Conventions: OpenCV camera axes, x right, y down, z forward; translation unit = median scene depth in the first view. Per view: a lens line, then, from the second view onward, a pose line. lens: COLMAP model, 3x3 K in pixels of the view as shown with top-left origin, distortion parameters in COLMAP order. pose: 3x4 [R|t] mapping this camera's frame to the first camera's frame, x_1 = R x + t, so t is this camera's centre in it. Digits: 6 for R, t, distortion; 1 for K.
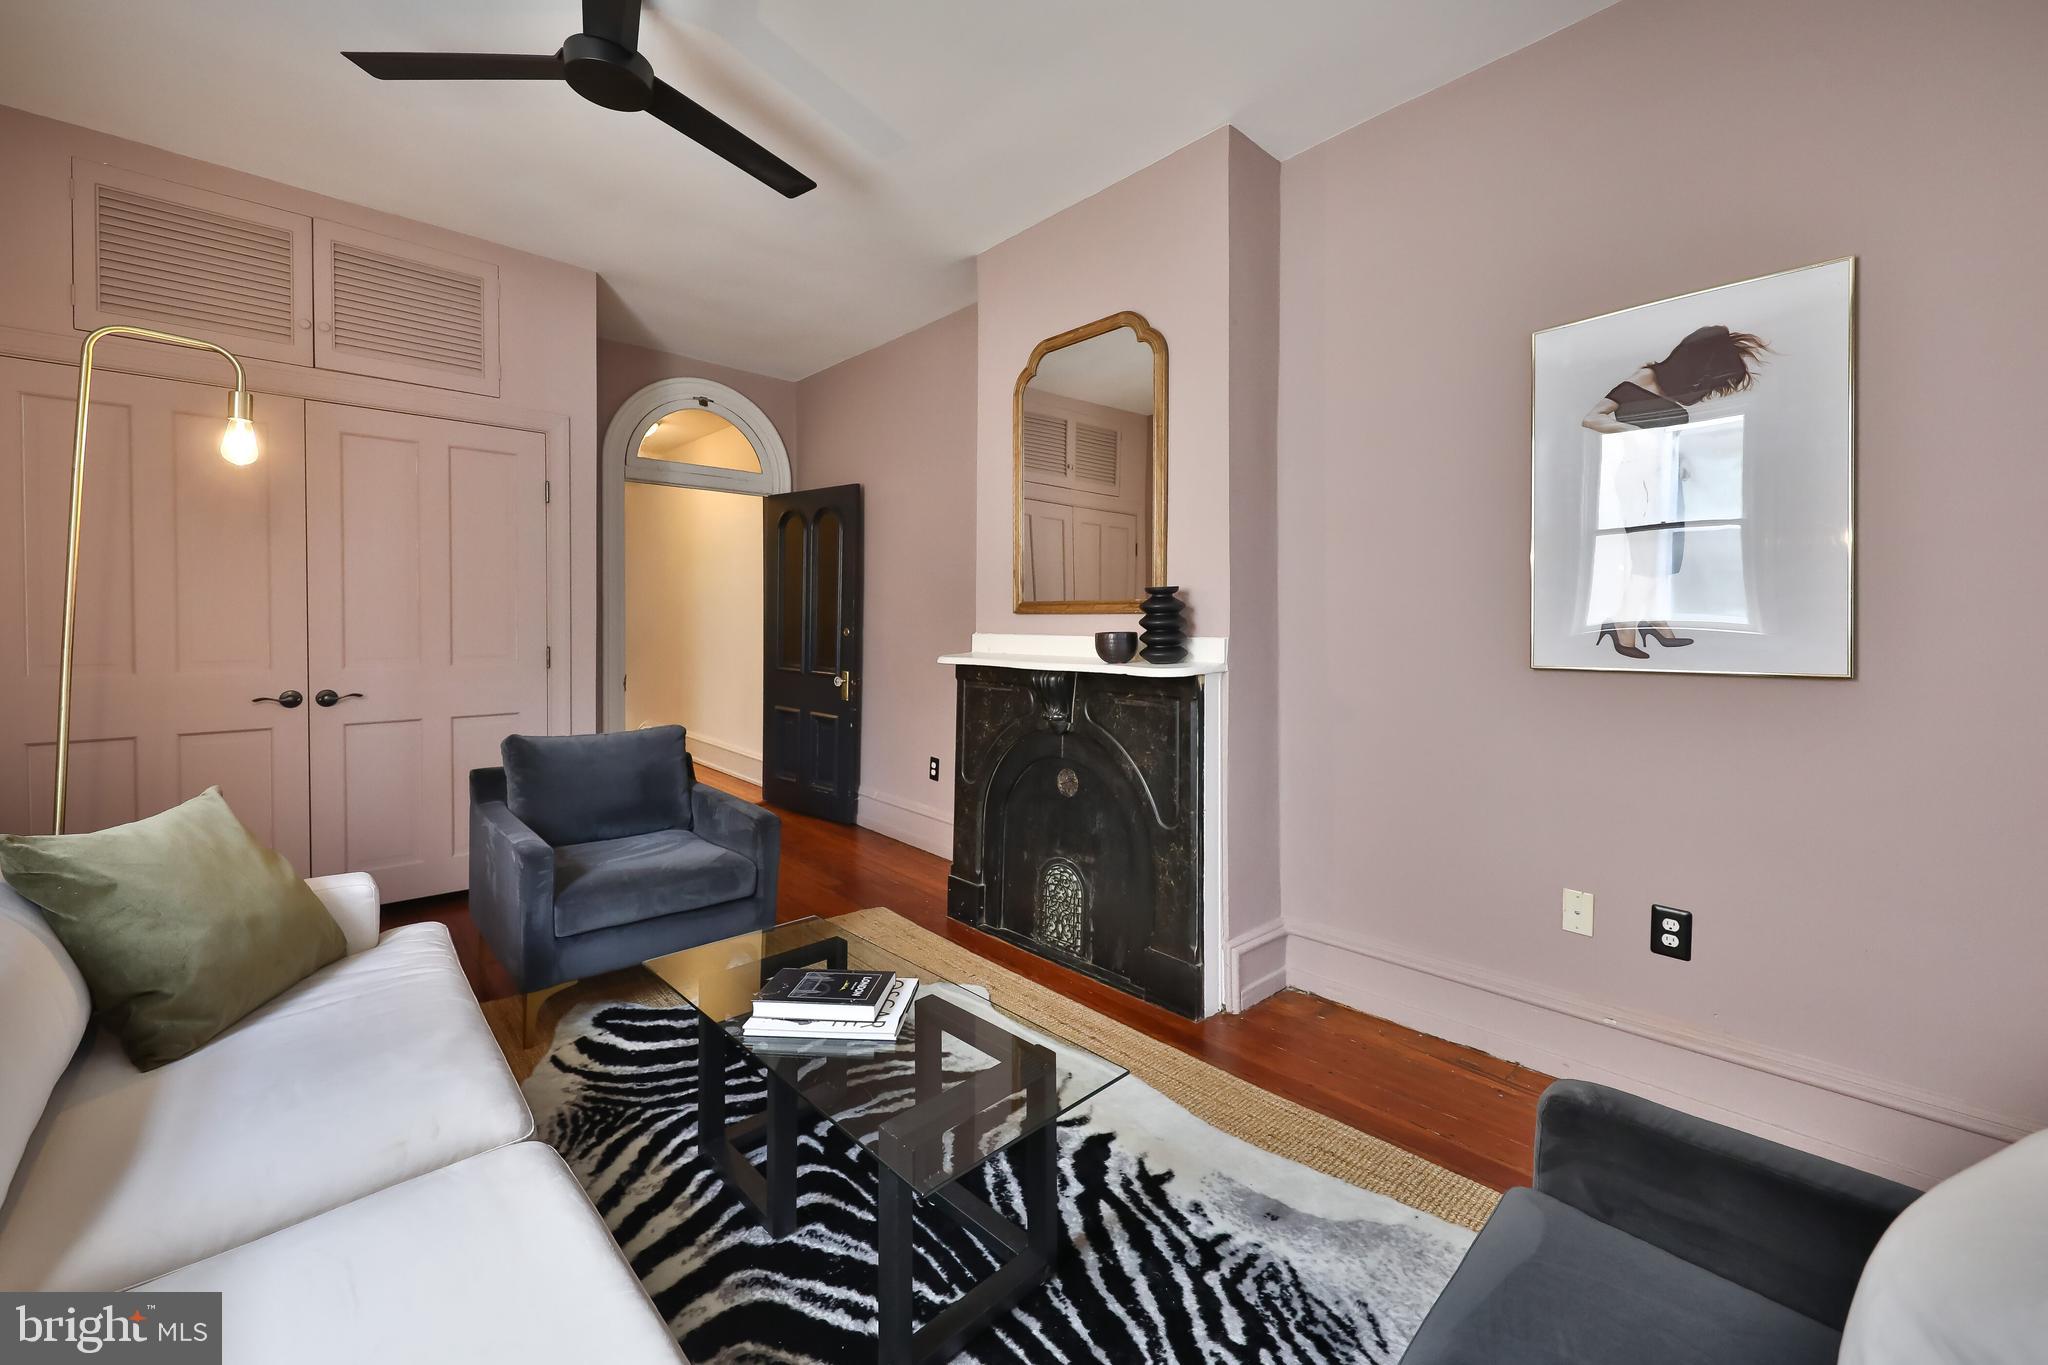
lens RADIAL K [[813.0, 0, 991.9], [0, 813.0, 629.0], [0, 0, 1]] dist [-0.000086, -0.000423]
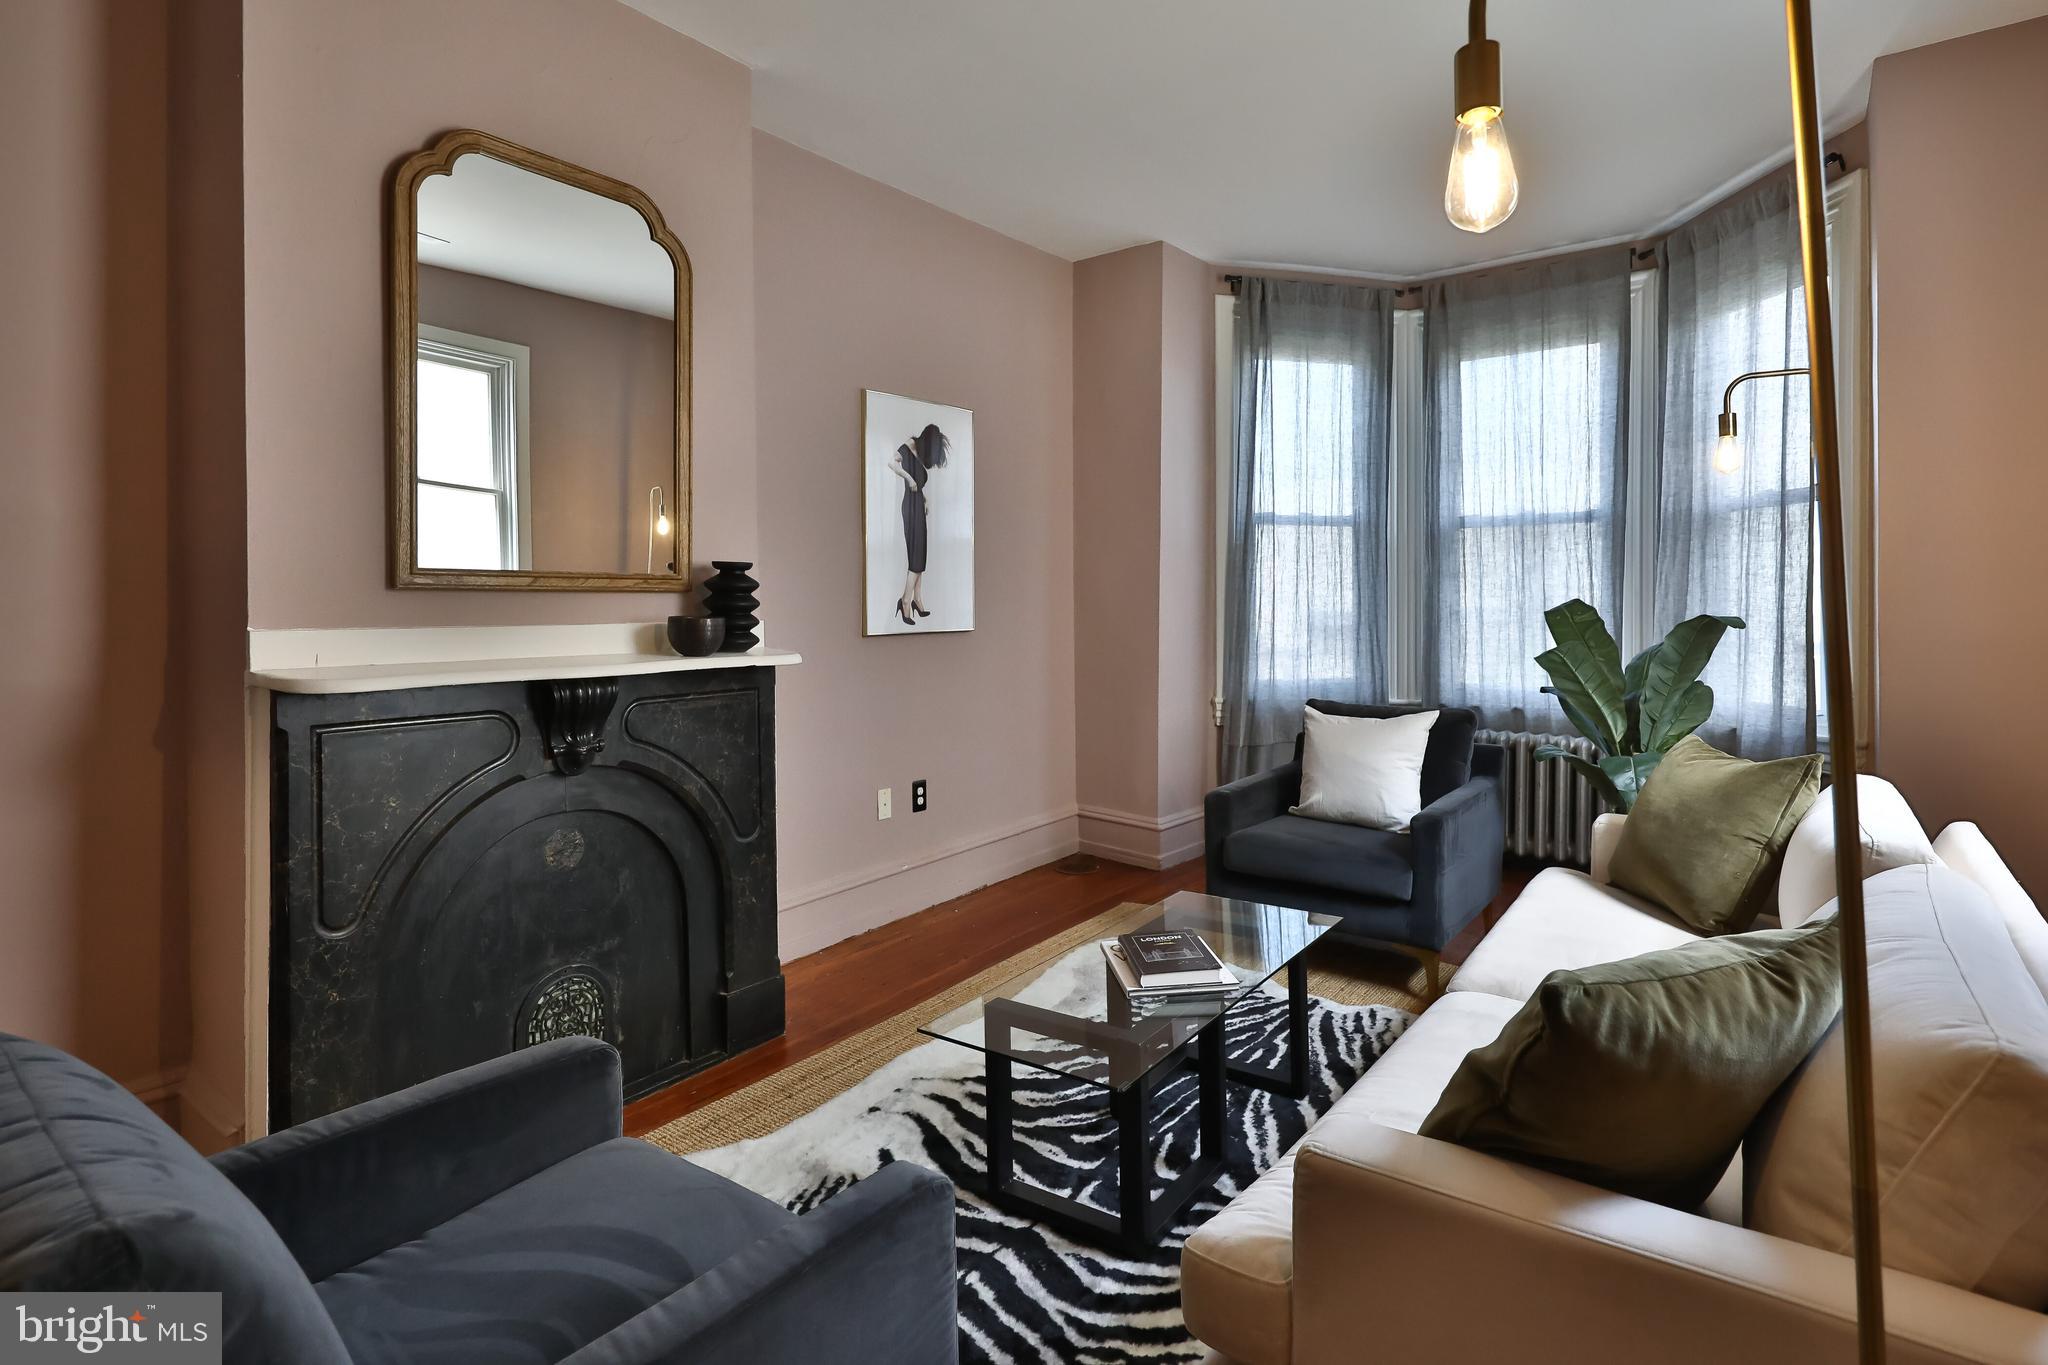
lens RADIAL K [[1000.5, 0, 1103.8], [0, 1000.5, 609.8], [0, 0, 1]] dist [-0.000482, -0.000104]
pose [[-0.244594, -0.012304, 0.969548, -1.152328], [0.010983, 0.999820, 0.015459, -0.018120], [-0.969563, 0.014430, -0.244414, 1.119868]]
